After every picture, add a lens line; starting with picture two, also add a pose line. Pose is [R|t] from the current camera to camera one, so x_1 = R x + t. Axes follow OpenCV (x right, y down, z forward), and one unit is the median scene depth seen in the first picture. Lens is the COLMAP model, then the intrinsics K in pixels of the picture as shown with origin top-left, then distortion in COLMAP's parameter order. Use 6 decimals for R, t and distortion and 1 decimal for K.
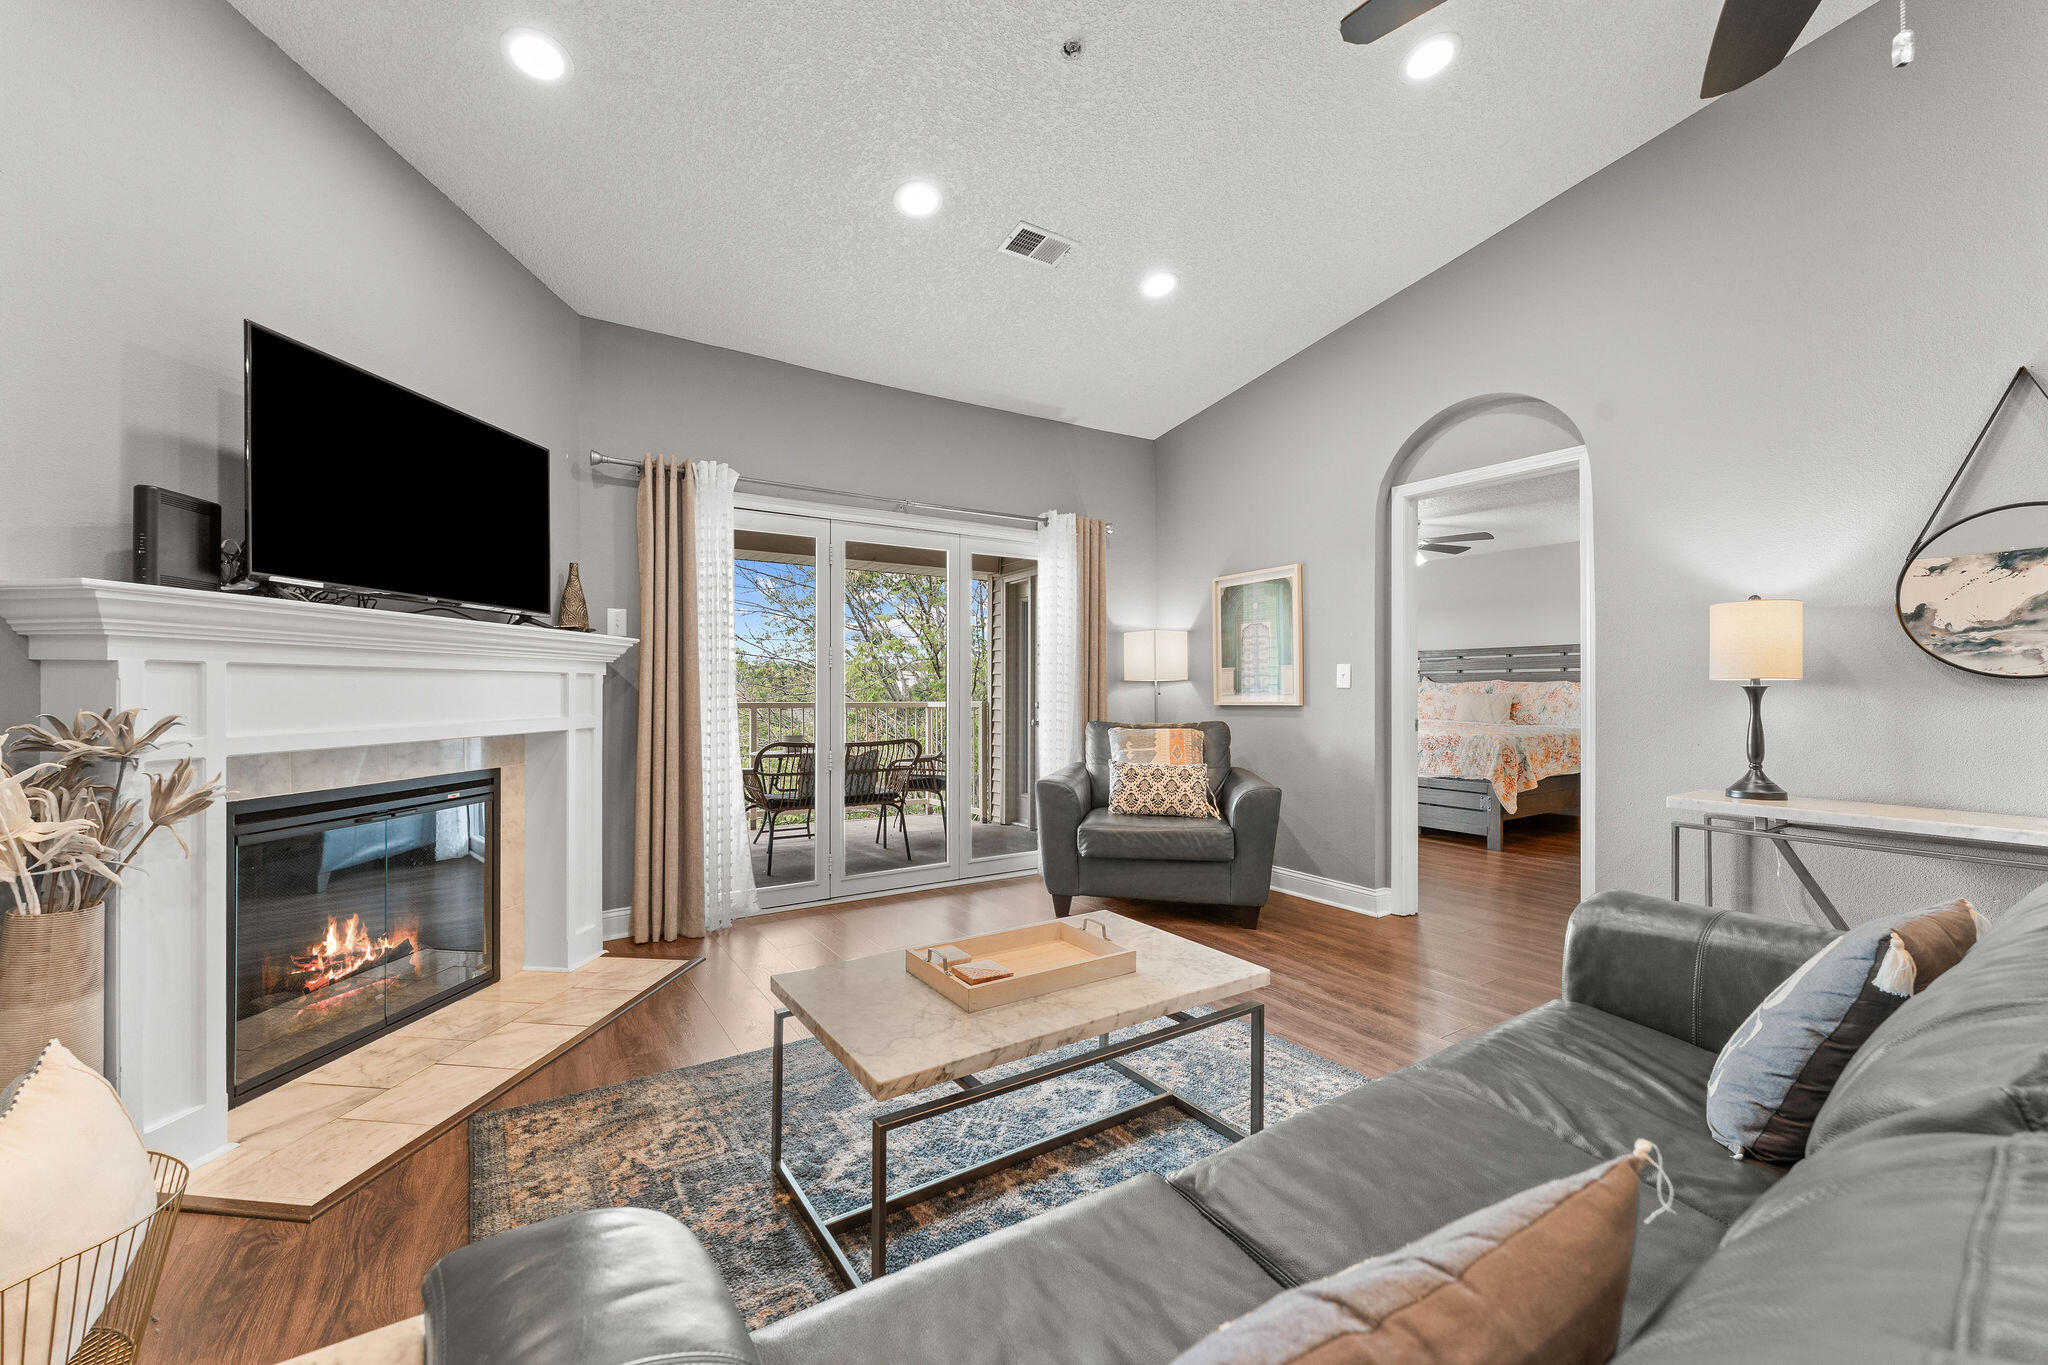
lens RADIAL K [[821.3, 0, 1016.7], [0, 821.3, 677.6], [0, 0, 1]] dist [0.001407, -0.000019]
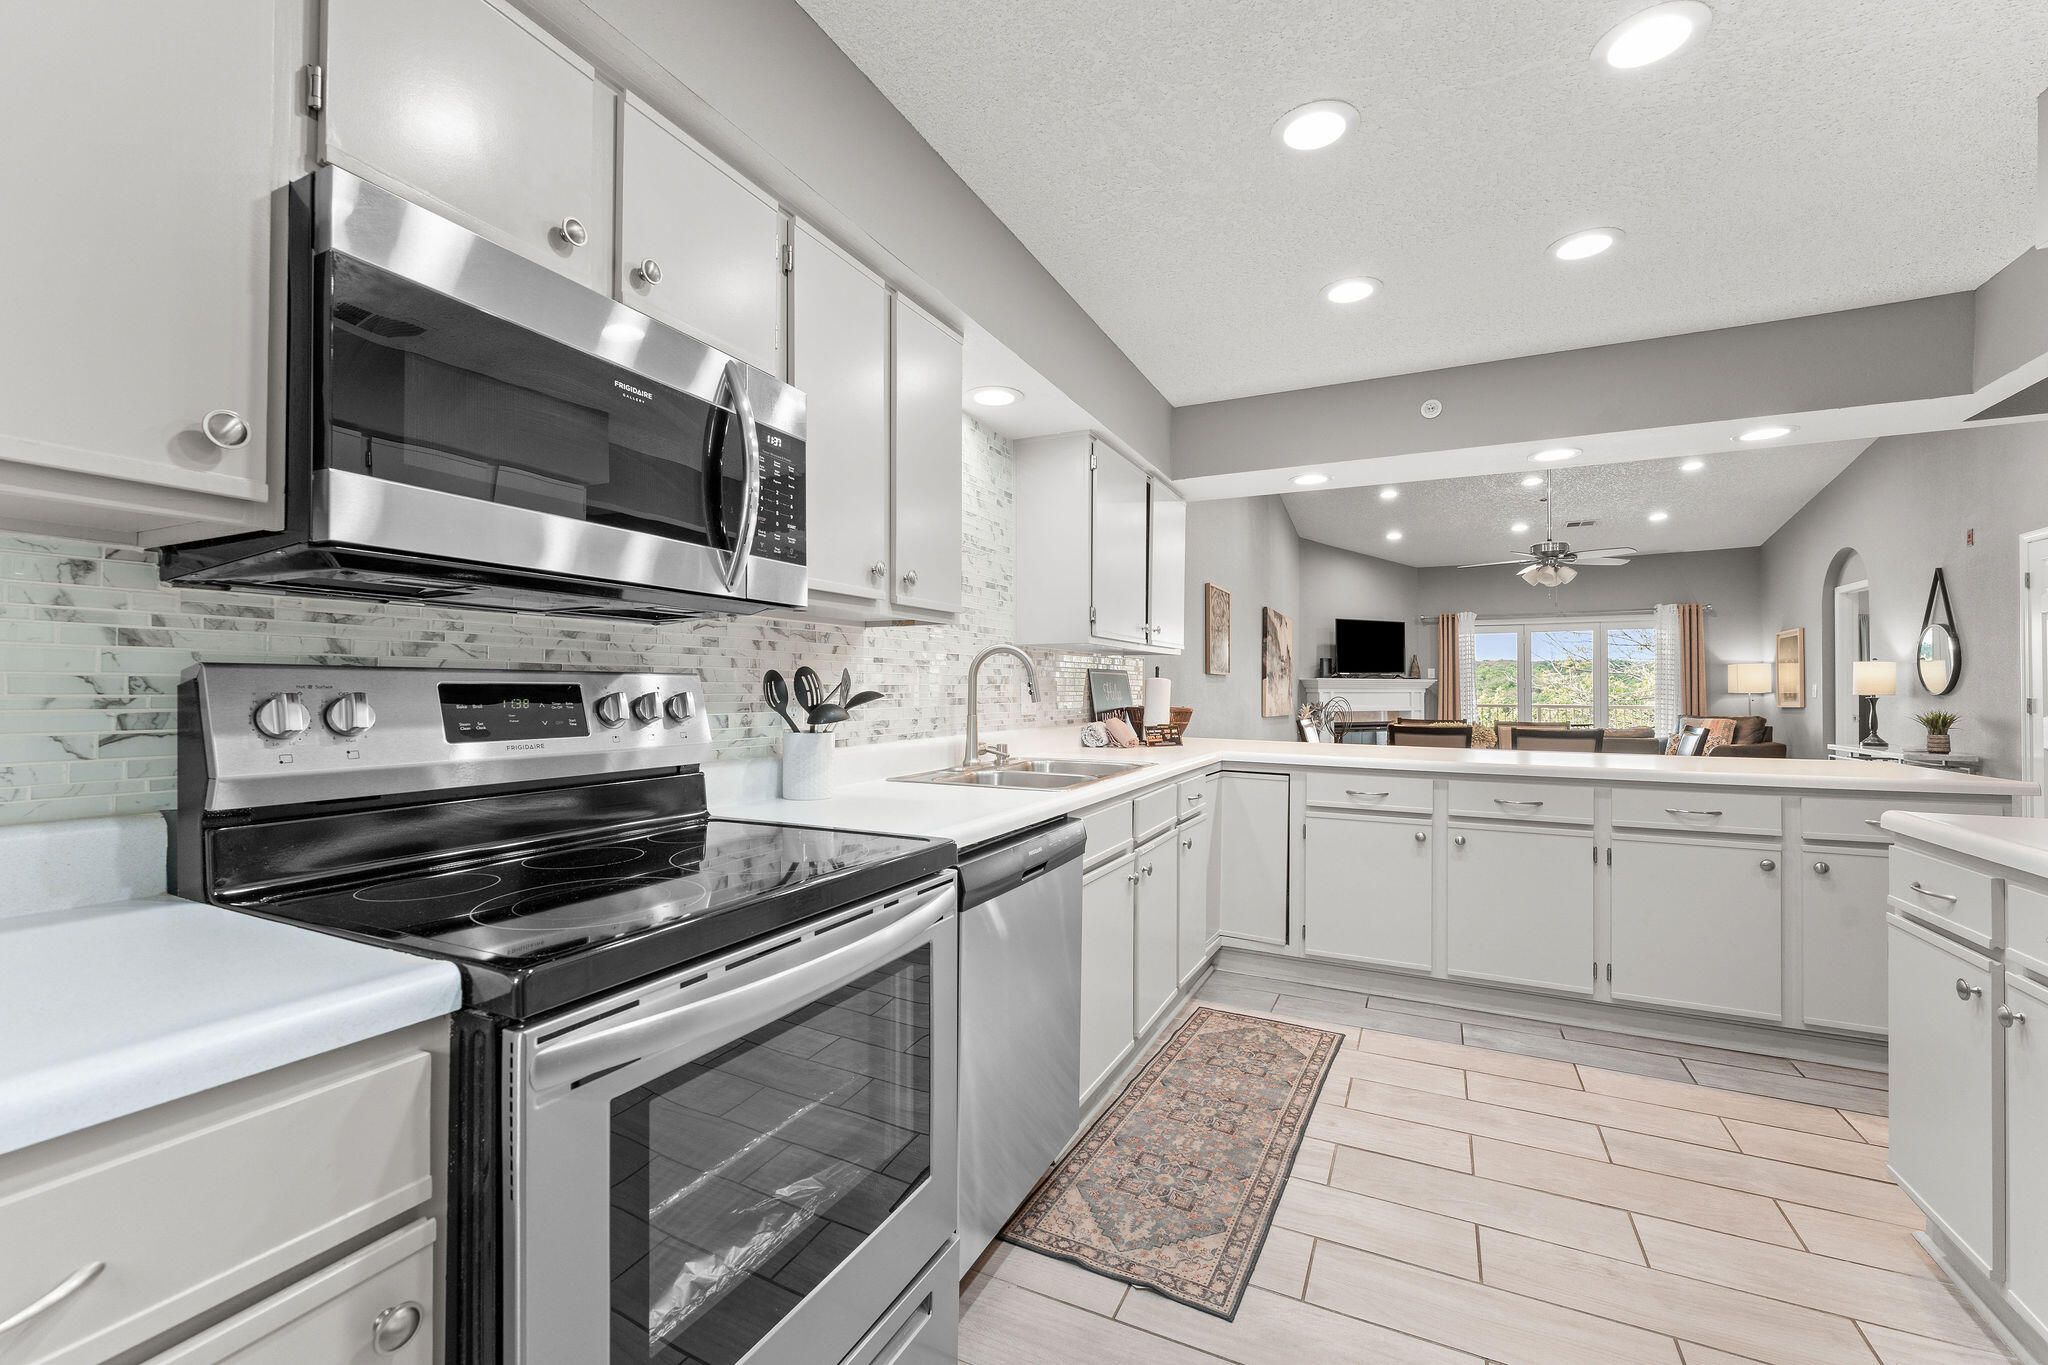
lens RADIAL K [[838.6, 0, 1015.0], [0, 838.6, 678.8], [0, 0, 1]] dist [0.003277, 0.000207]
pose [[0.501238, -0.012750, -0.865216, 1.469341], [0.012501, 0.999894, -0.007492, -0.048813], [0.865219, -0.007061, 0.501344, -1.922673]]
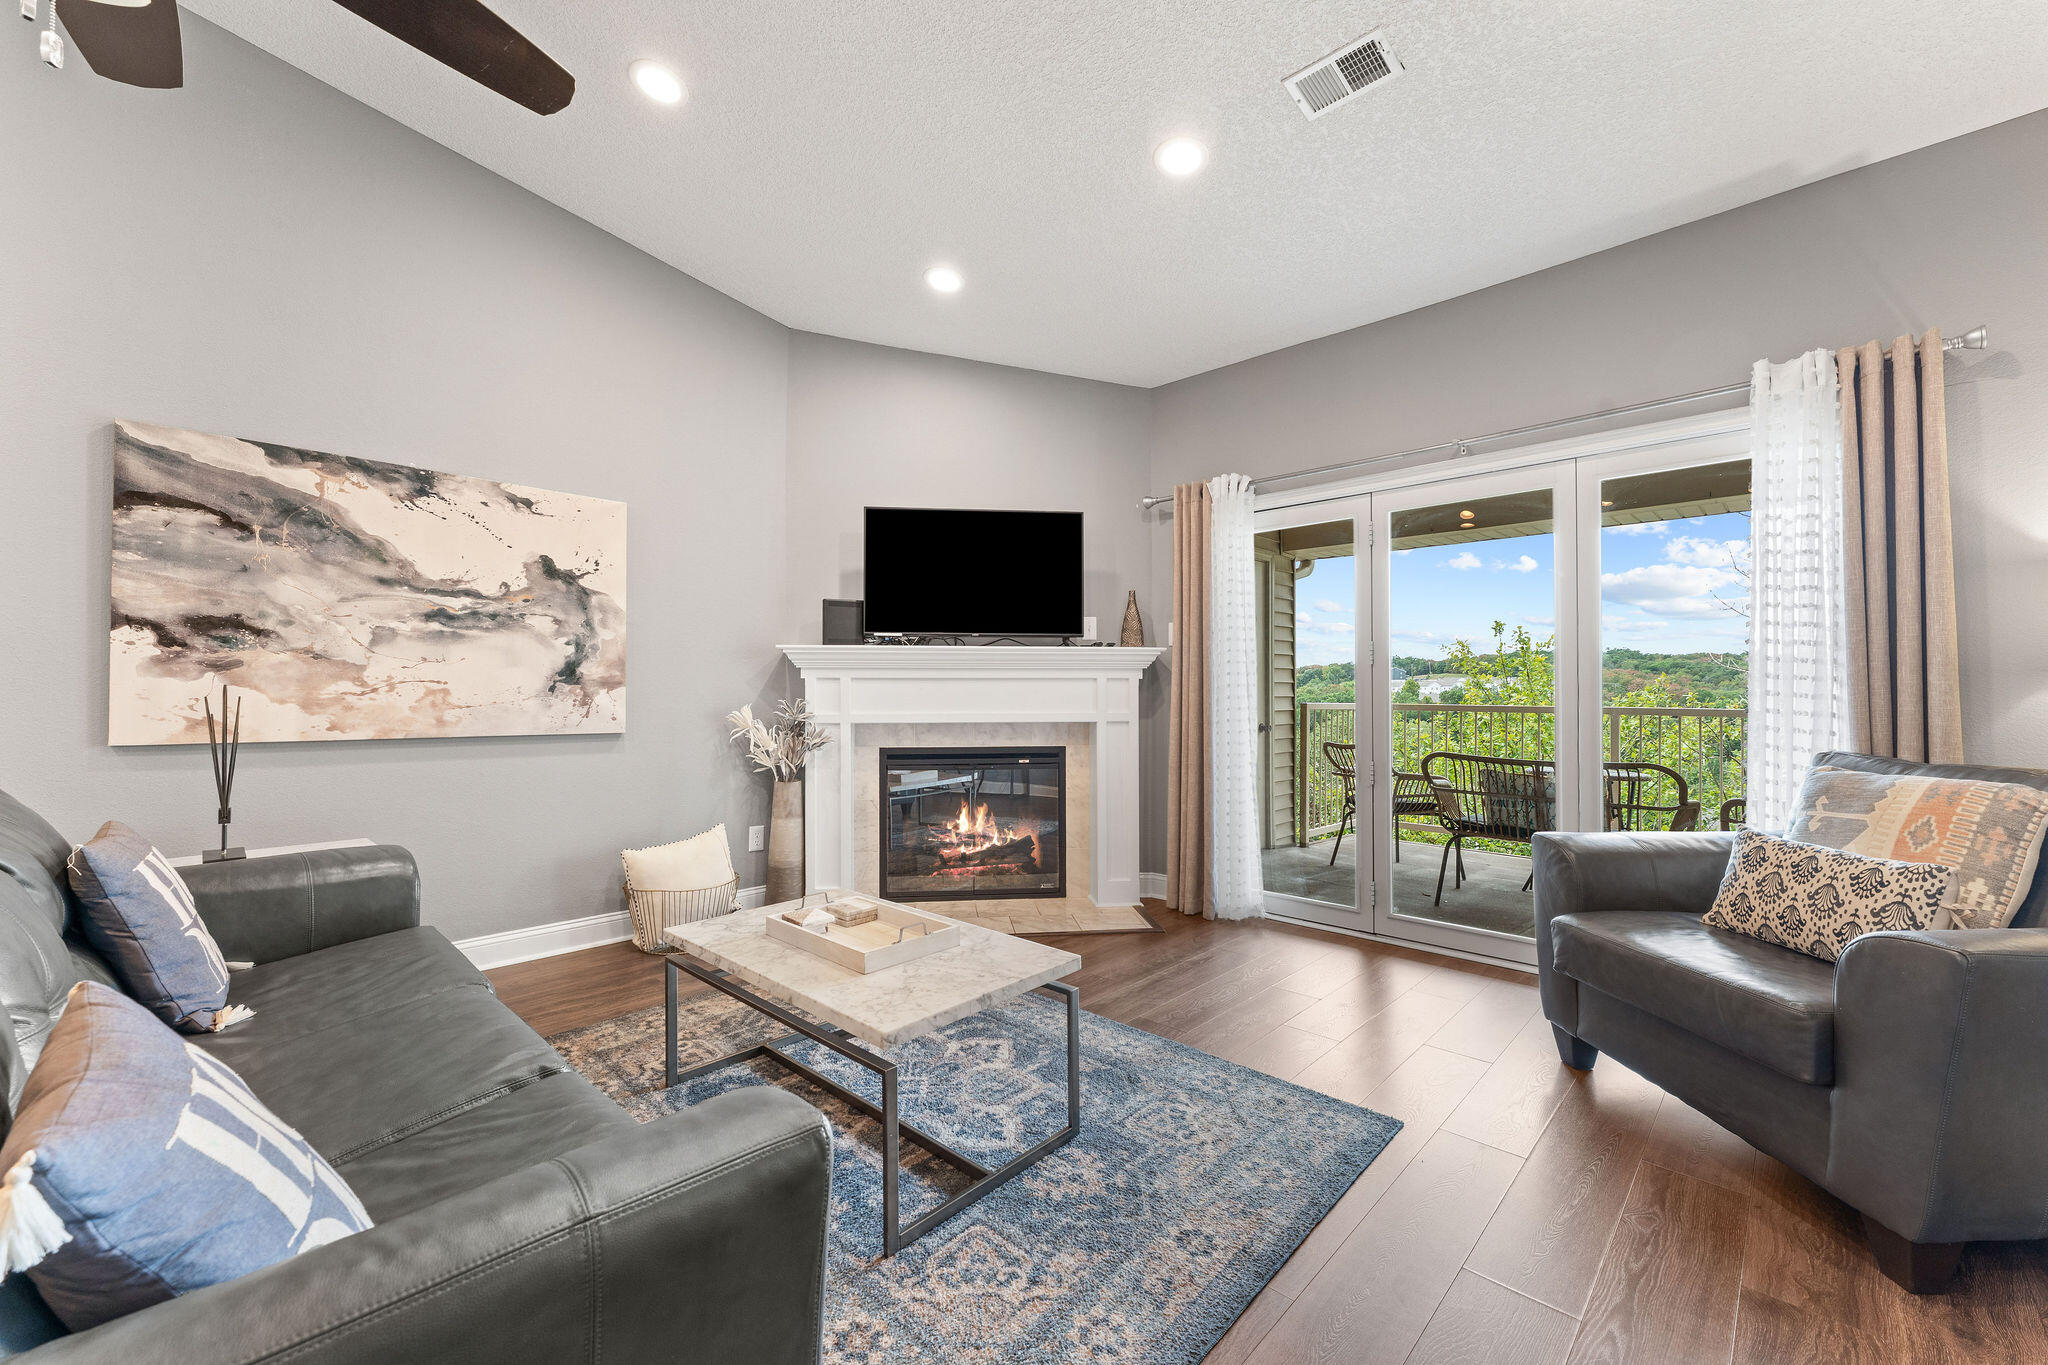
lens RADIAL K [[821.3, 0, 1018.2], [0, 821.3, 679.0], [0, 0, 1]] dist [0.001407, -0.000019]
pose [[0.214378, -0.016204, -0.976616, 0.701952], [0.013512, 0.999816, -0.013623, 0.012256], [0.976657, -0.010276, 0.214558, 0.593142]]
